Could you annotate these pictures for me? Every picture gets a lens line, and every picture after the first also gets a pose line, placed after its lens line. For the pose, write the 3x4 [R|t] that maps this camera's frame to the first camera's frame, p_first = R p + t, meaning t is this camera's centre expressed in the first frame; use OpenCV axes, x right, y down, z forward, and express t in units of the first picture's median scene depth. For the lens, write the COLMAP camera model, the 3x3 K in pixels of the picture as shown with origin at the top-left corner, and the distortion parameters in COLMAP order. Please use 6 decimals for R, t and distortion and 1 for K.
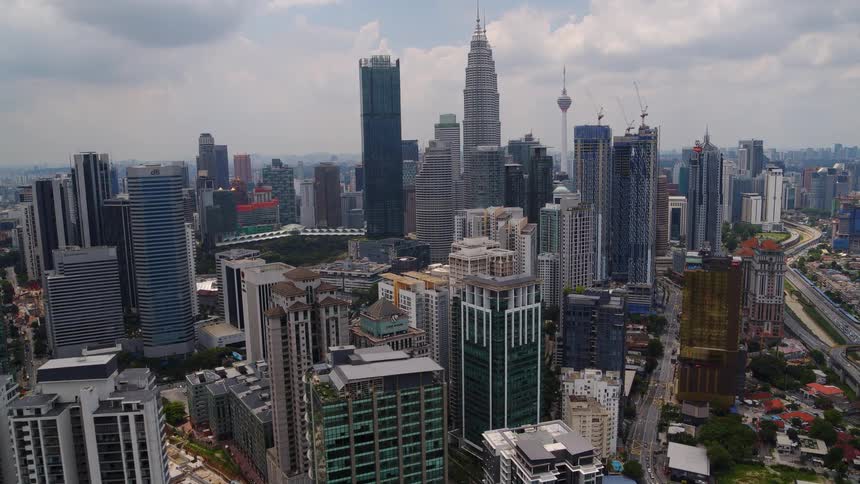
lens RADIAL K [[632.5, 0, 430.0], [0, 632.5, 242.0], [0, 0, 1]] dist [-0.092493, -0.001172]
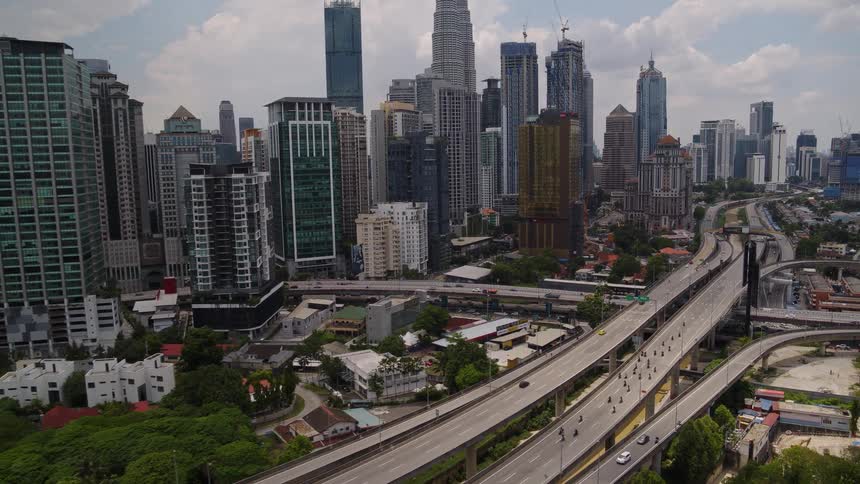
lens RADIAL K [[632.5, 0, 430.0], [0, 632.5, 242.0], [0, 0, 1]] dist [-0.092493, -0.001172]
pose [[0.993163, 0.016631, -0.115549, 0.291126], [-0.018400, 0.999729, -0.014257, 0.194281], [0.115281, 0.016285, 0.993199, -0.045526]]
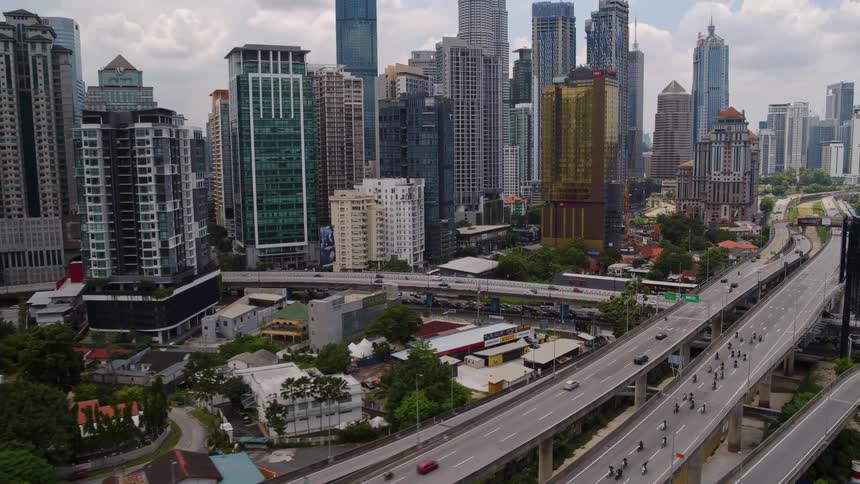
lens RADIAL K [[676.7, 0, 430.0], [0, 676.7, 242.0], [0, 0, 1]] dist [-0.085614, 0.009003]
pose [[0.984543, 0.031448, -0.172299, 0.318209], [-0.034148, 0.999336, -0.012727, 0.205142], [0.171784, 0.018414, 0.984963, 0.059486]]
